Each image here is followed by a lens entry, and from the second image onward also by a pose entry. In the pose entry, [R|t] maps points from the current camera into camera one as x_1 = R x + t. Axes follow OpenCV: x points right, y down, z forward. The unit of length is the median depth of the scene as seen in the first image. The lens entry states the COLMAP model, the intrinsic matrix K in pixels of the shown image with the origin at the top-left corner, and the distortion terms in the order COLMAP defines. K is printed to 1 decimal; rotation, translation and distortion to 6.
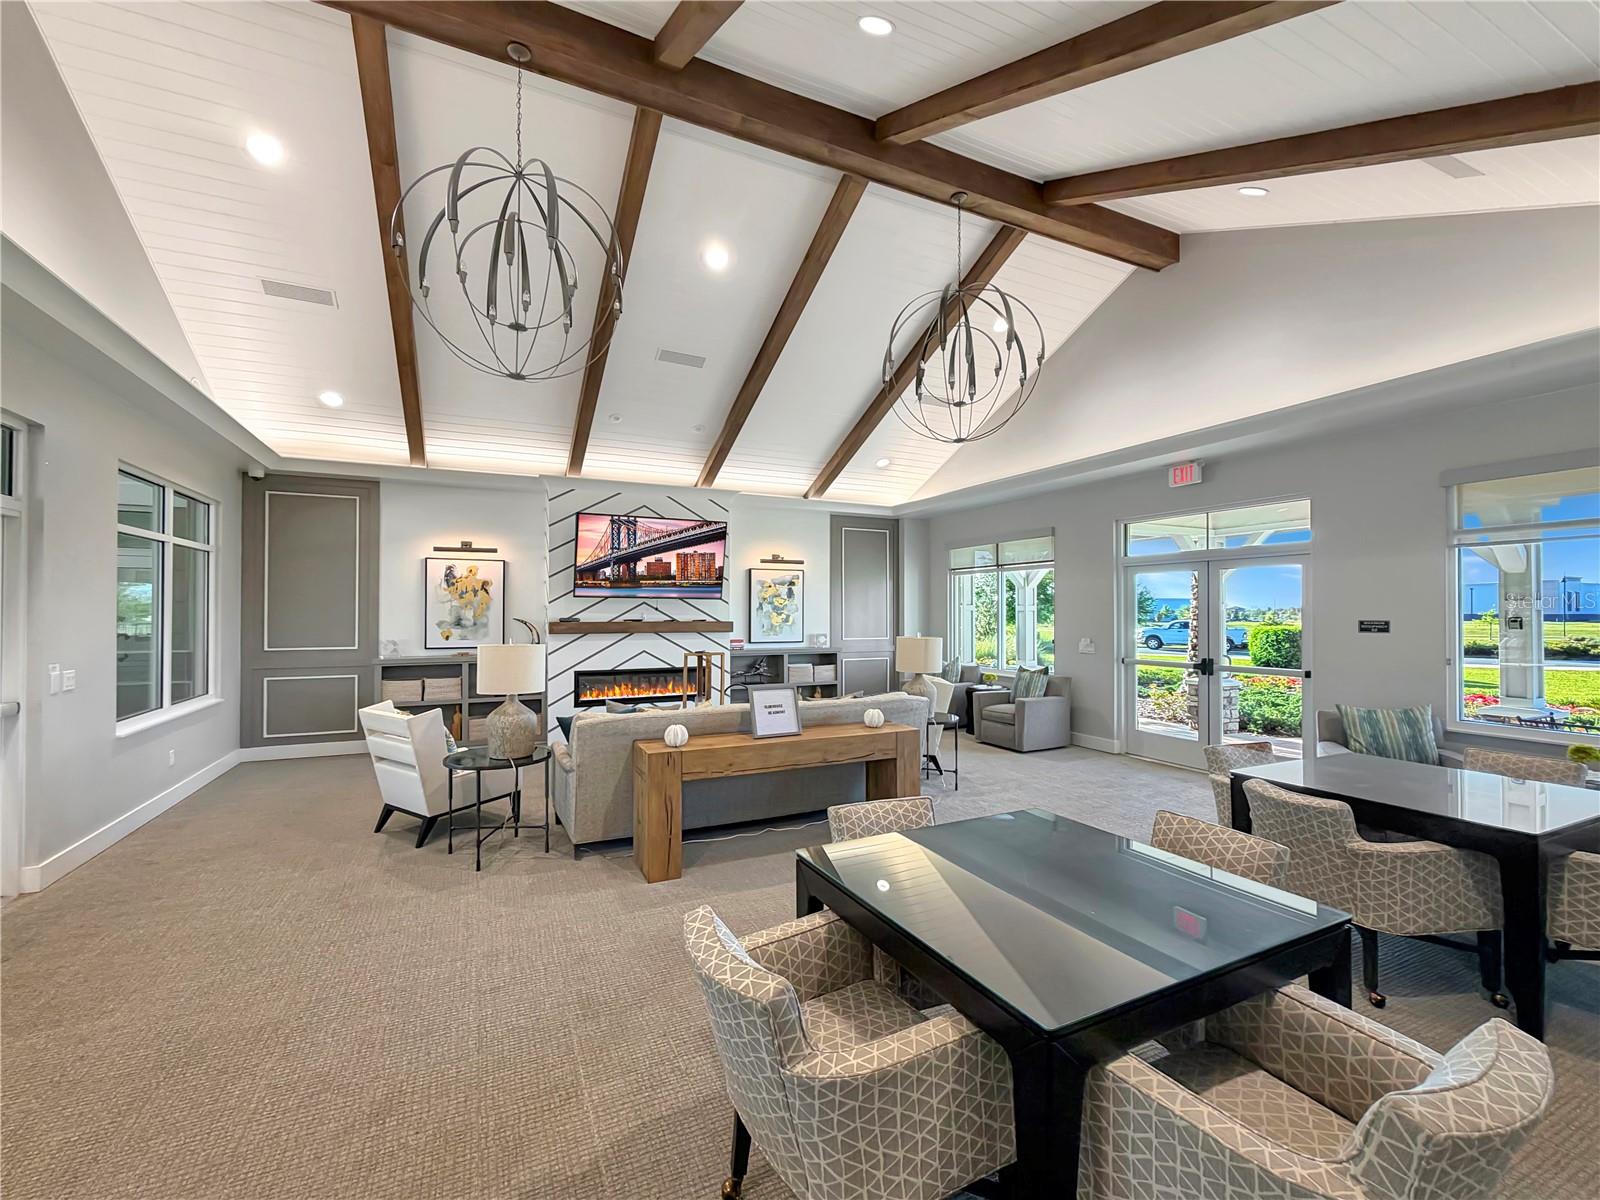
lens RADIAL K [[663.1, 0, 779.7], [0, 663.1, 606.3], [0, 0, 1]] dist [-0.002891, -0.000062]
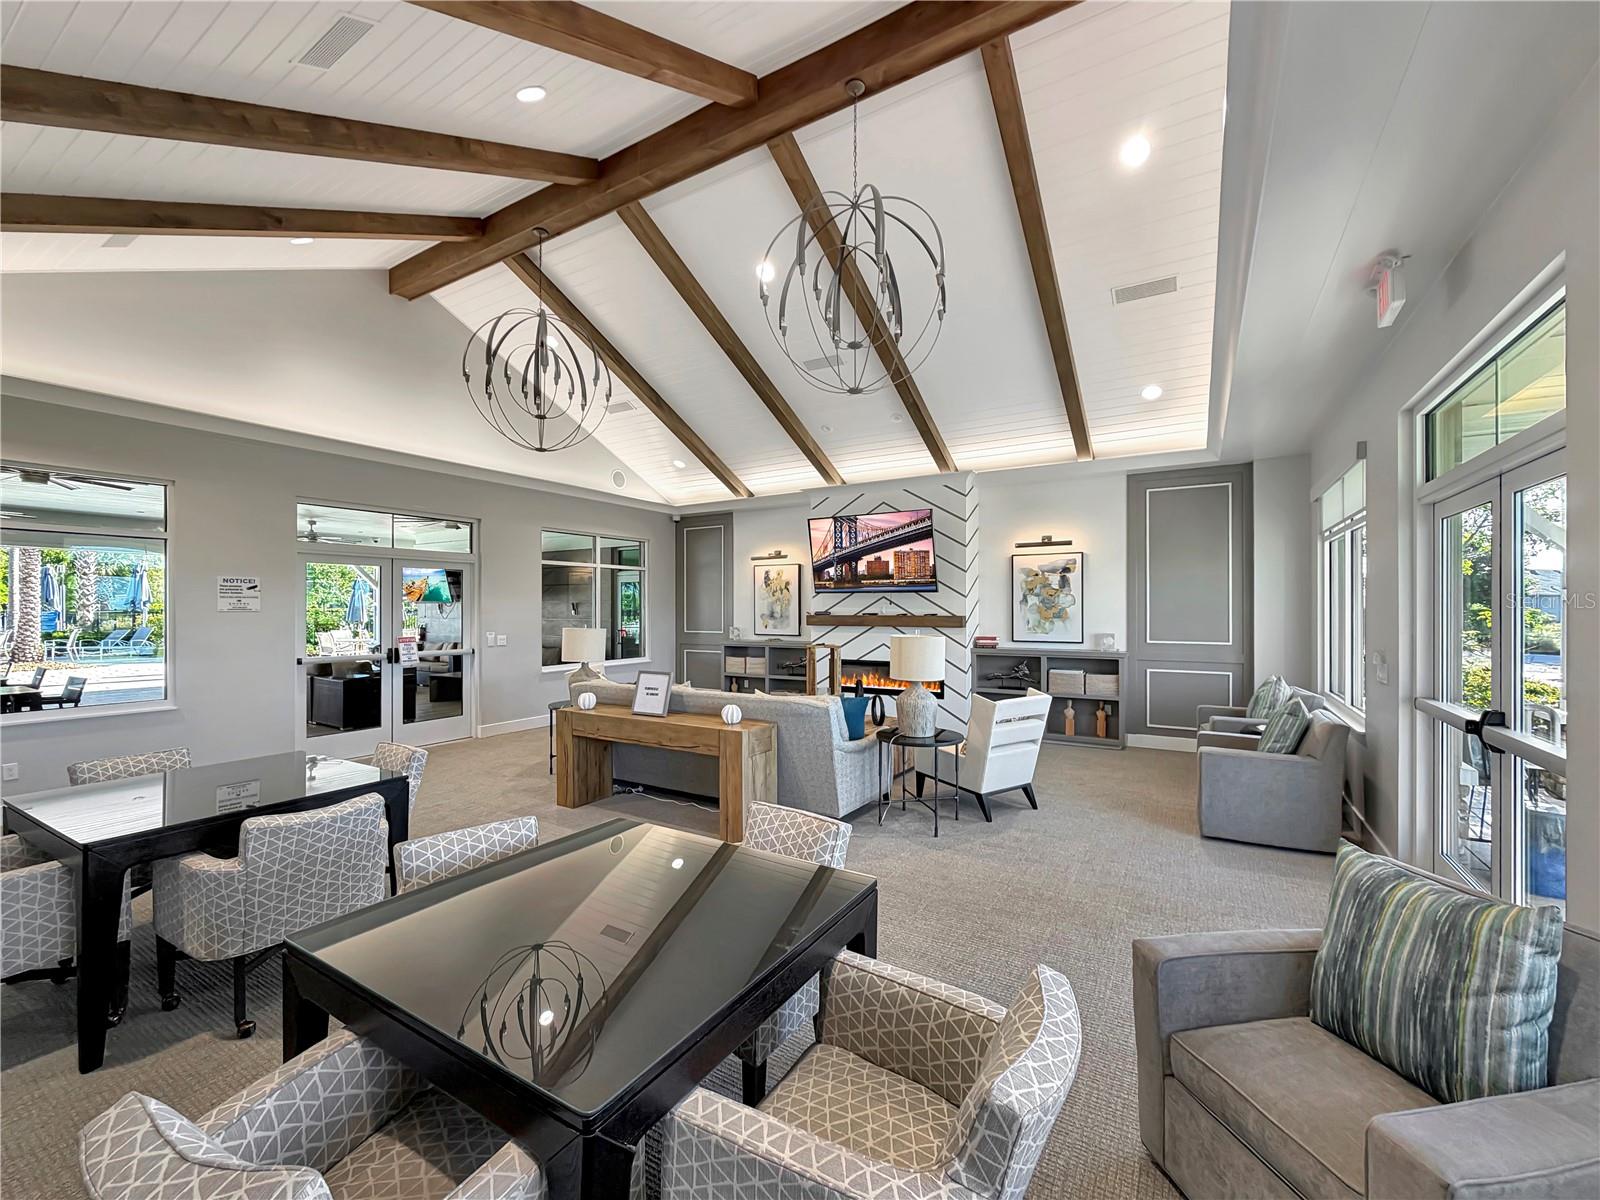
lens RADIAL K [[663.1, 0, 779.7], [0, 663.1, 606.3], [0, 0, 1]] dist [-0.002891, -0.000062]
pose [[0.548784, -0.004440, -0.835952, 0.586016], [0.009661, 0.999953, 0.001031, 0.006684], [0.835908, -0.008642, 0.548801, 0.313986]]
